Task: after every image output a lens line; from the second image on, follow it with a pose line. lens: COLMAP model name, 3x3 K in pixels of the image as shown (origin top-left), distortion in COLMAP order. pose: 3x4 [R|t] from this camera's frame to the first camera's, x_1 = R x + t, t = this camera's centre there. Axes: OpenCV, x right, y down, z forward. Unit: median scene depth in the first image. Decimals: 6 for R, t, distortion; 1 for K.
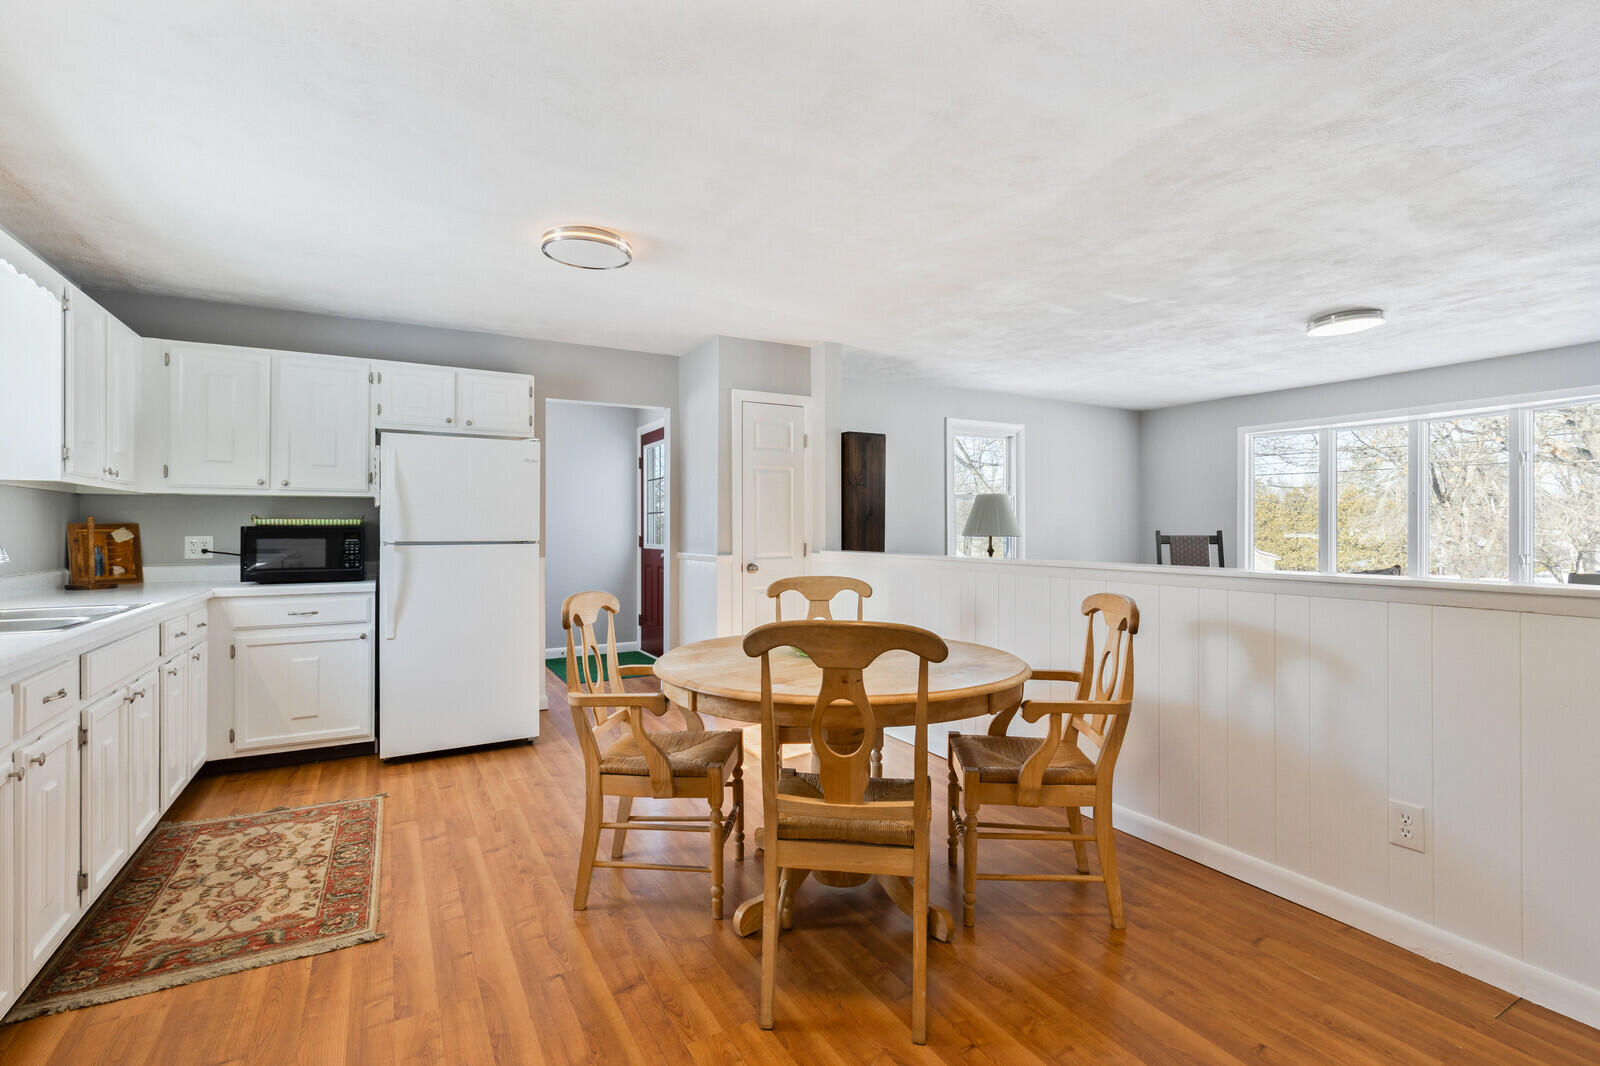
lens RADIAL K [[737.8, 0, 790.0], [0, 737.8, 522.9], [0, 0, 1]] dist [0.007075, -0.001457]
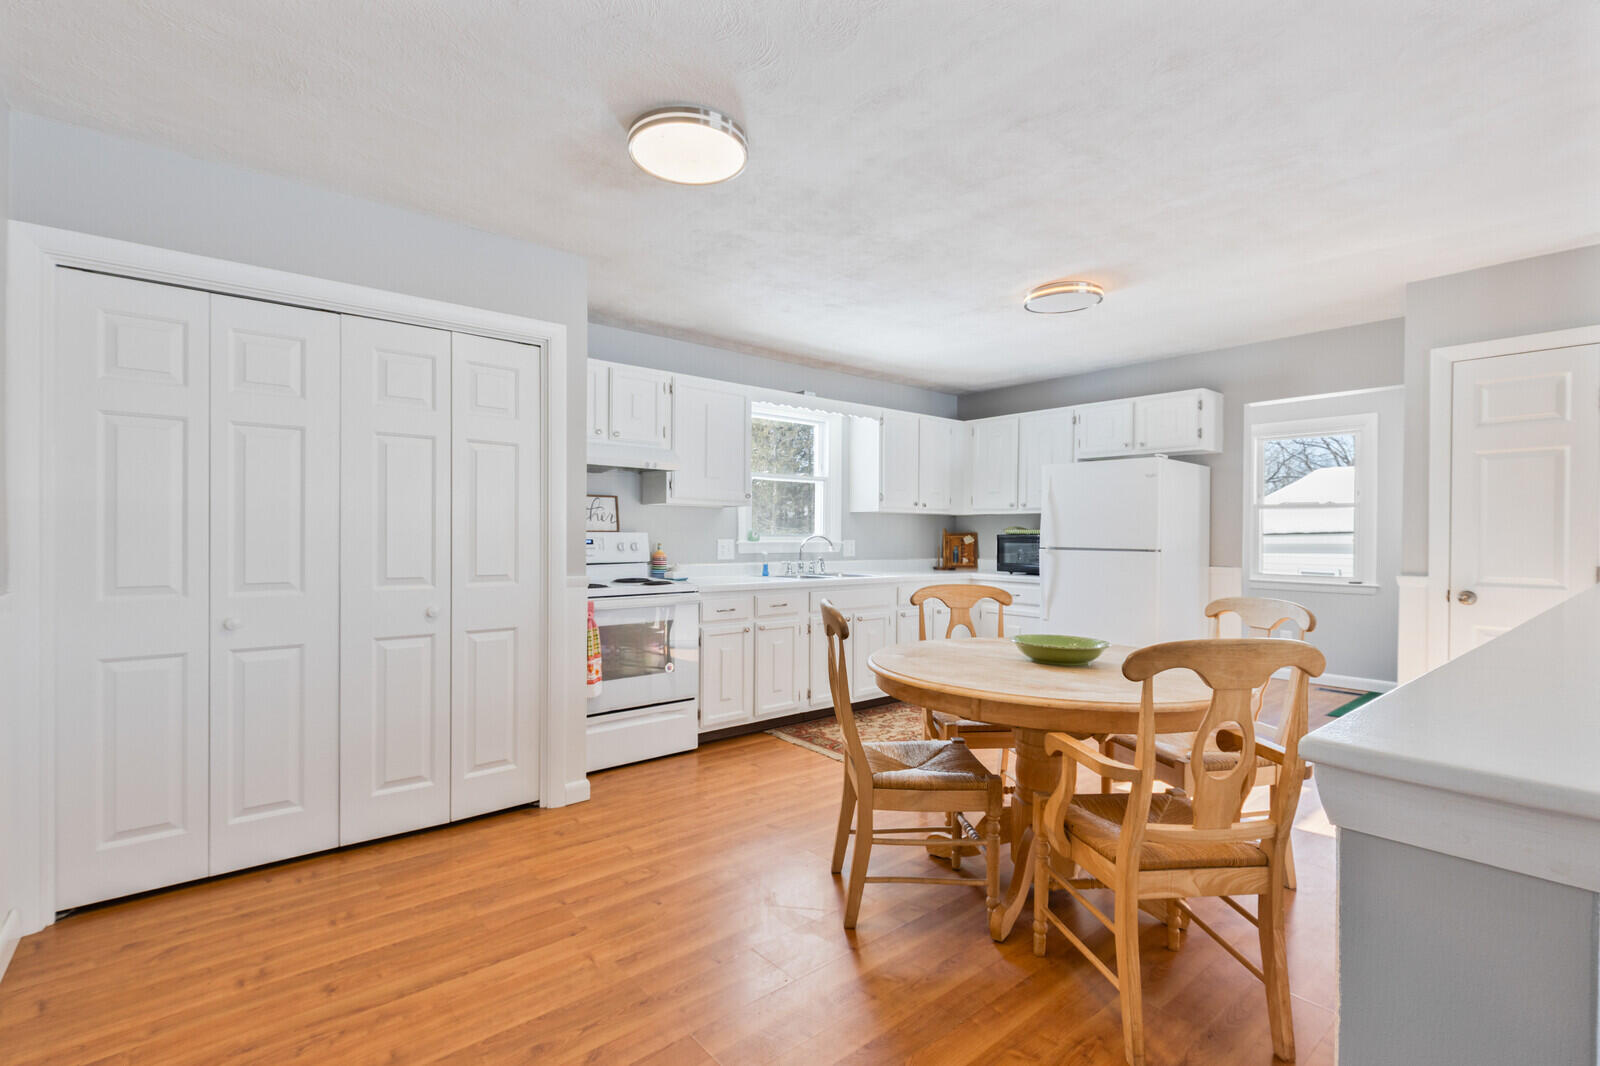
lens RADIAL K [[737.8, 0, 797.3], [0, 737.8, 534.3], [0, 0, 1]] dist [0.007075, -0.001457]
pose [[0.184088, 0.003253, -0.982904, 0.727141], [-0.001394, 0.999994, 0.003048, 0.000271], [0.982909, 0.000809, 0.184092, 0.337562]]
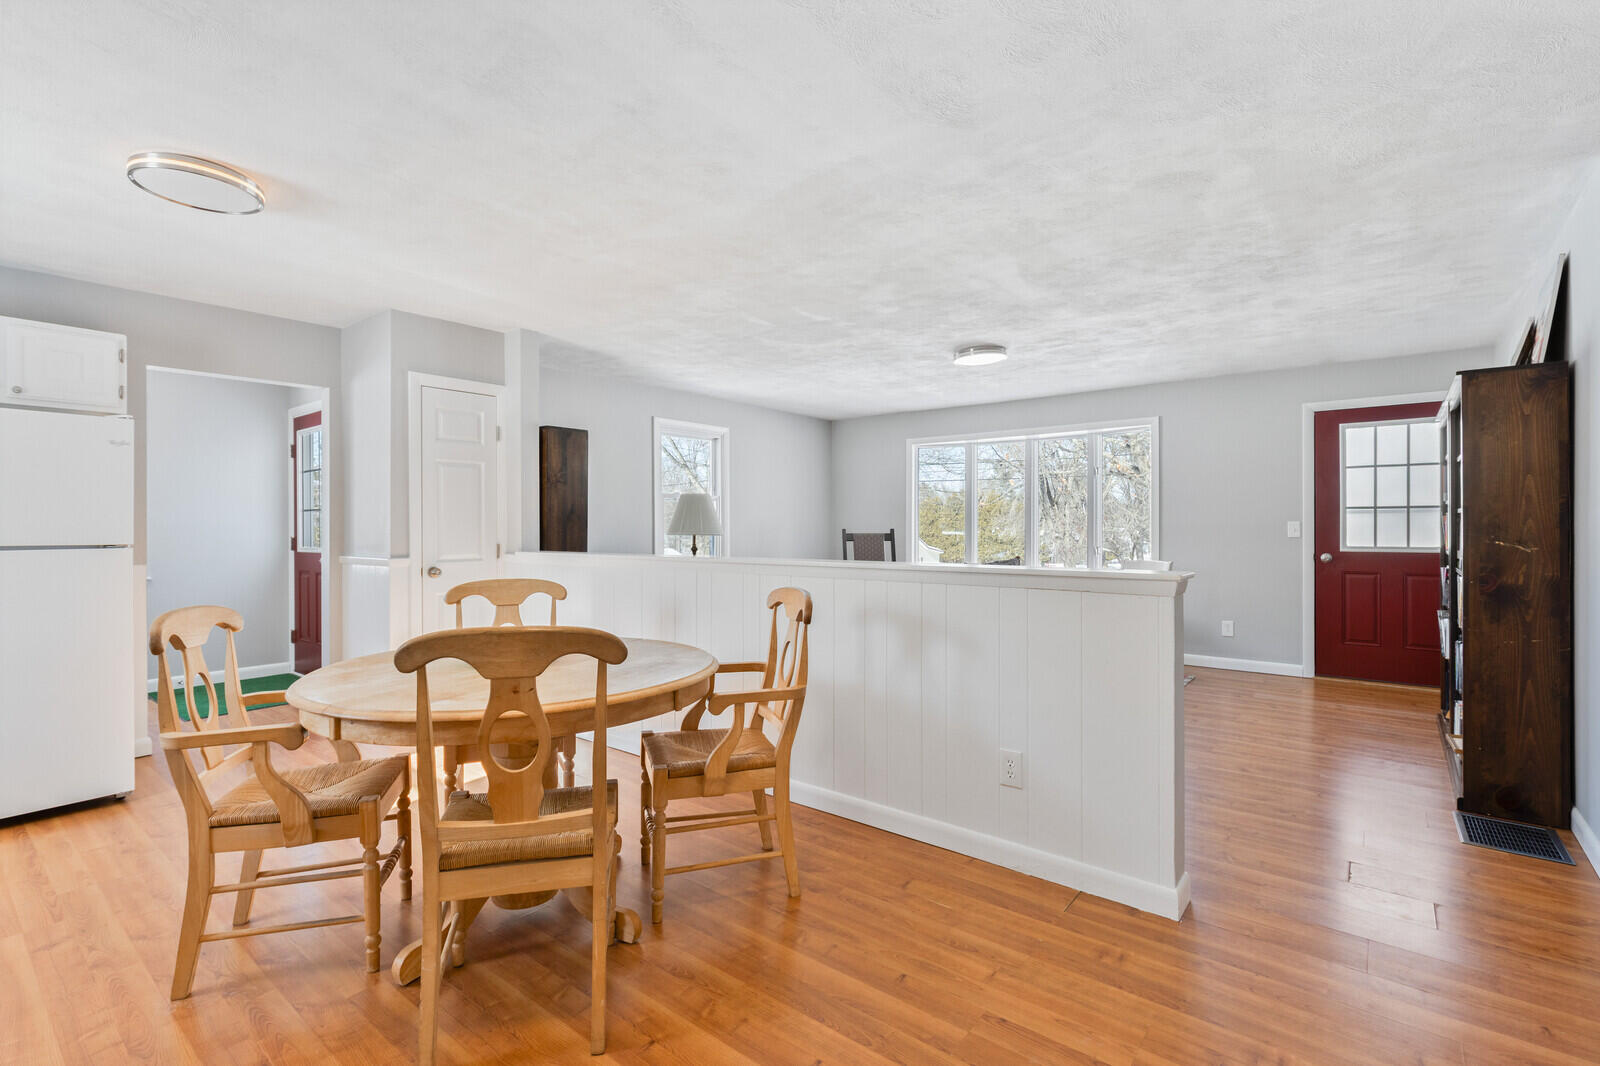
lens RADIAL K [[737.8, 0, 790.2], [0, 737.8, 527.1], [0, 0, 1]] dist [0.007075, -0.001457]
pose [[0.929391, -0.001935, 0.369092, 0.026398], [-0.000746, 0.999974, 0.007122, -0.000500], [-0.369096, -0.006895, 0.929366, 0.000016]]
